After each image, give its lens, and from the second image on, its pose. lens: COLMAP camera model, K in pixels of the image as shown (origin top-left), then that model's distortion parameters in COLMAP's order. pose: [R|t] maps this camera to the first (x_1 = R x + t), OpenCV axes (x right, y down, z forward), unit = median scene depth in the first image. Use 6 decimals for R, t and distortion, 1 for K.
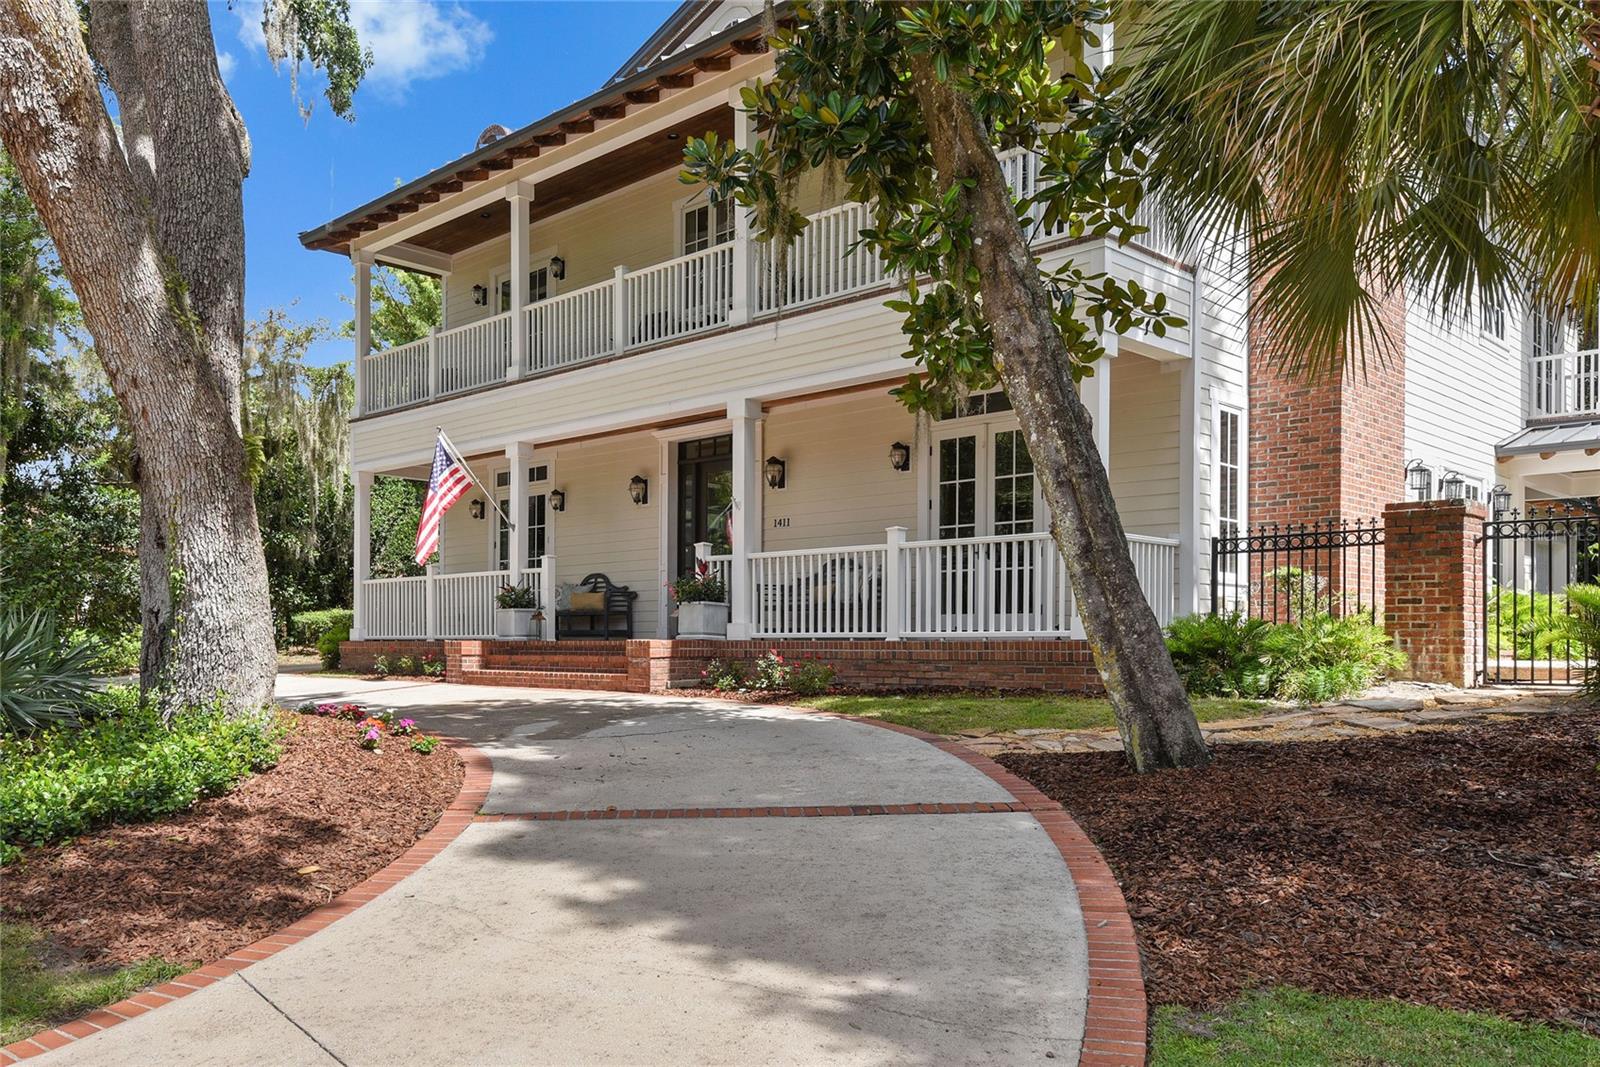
lens RADIAL K [[1132.5, 0, 797.3], [0, 1132.5, 549.0], [0, 0, 1]] dist [0.033682, -0.043075]
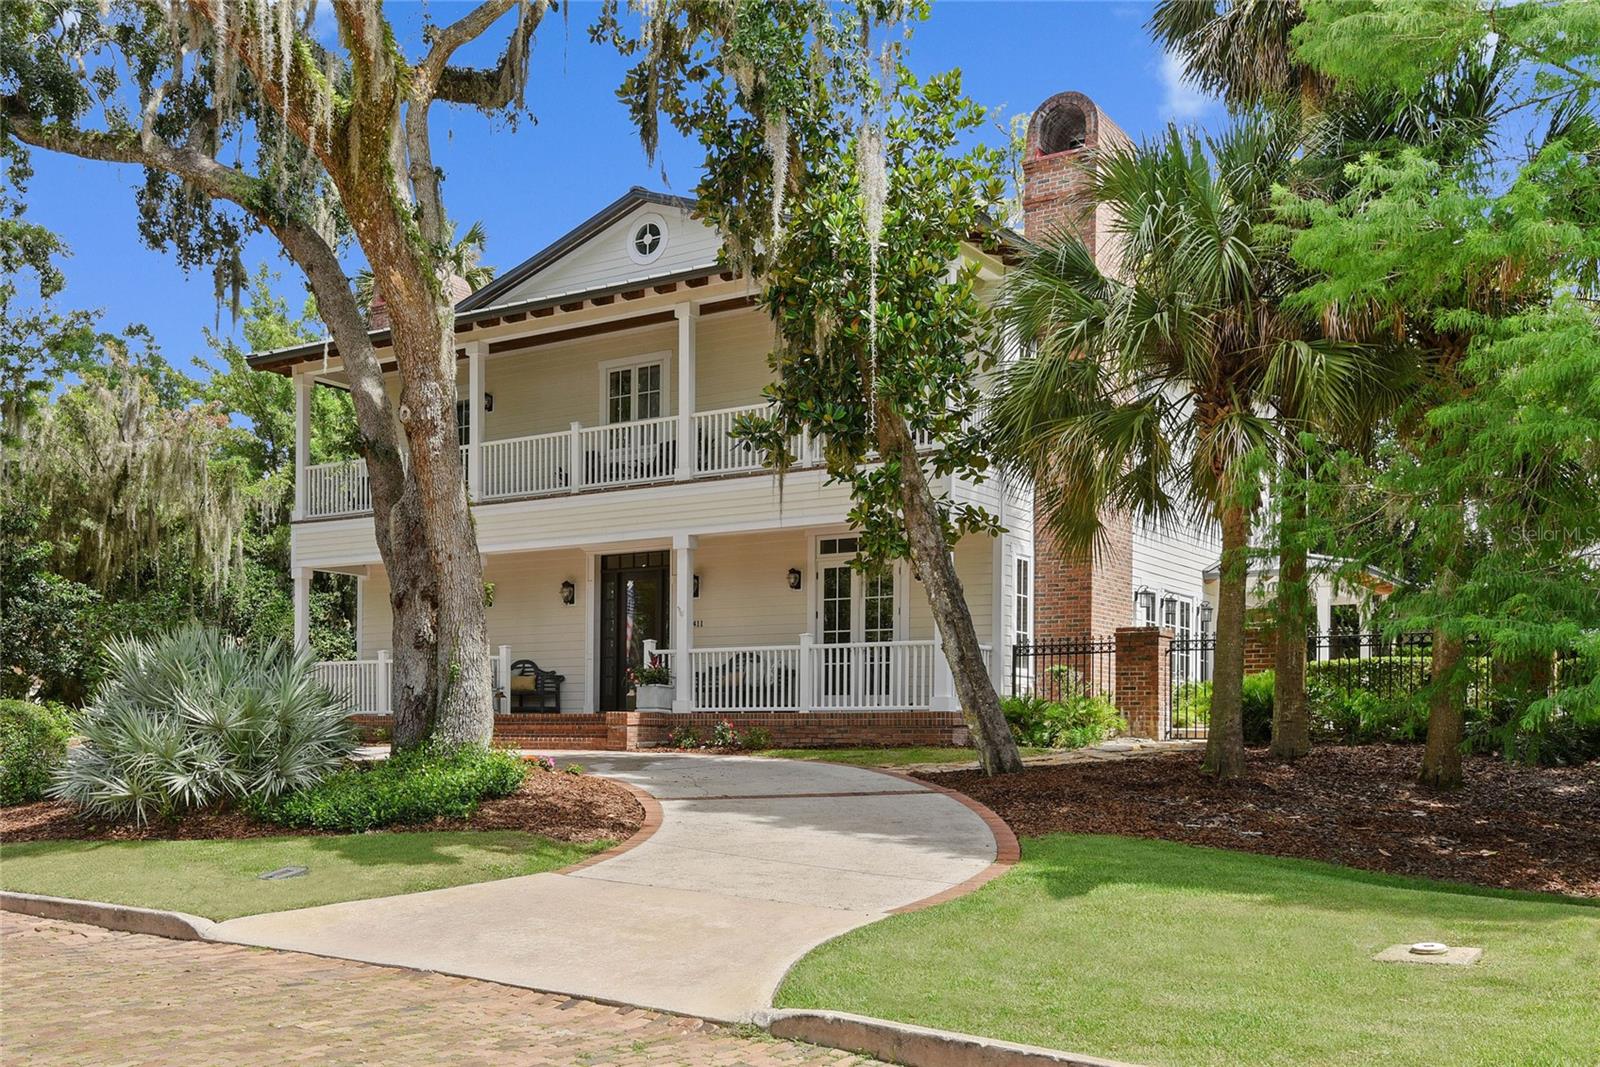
lens RADIAL K [[1263.1, 0, 800.0], [0, 1263.1, 533.5], [0, 0, 1]] dist [-0.004114, -0.000586]
pose [[0.977543, 0.034697, 0.207862, -0.282134], [-0.019273, 0.996939, -0.075773, -0.026756], [-0.209855, 0.070065, 0.975219, -0.625042]]
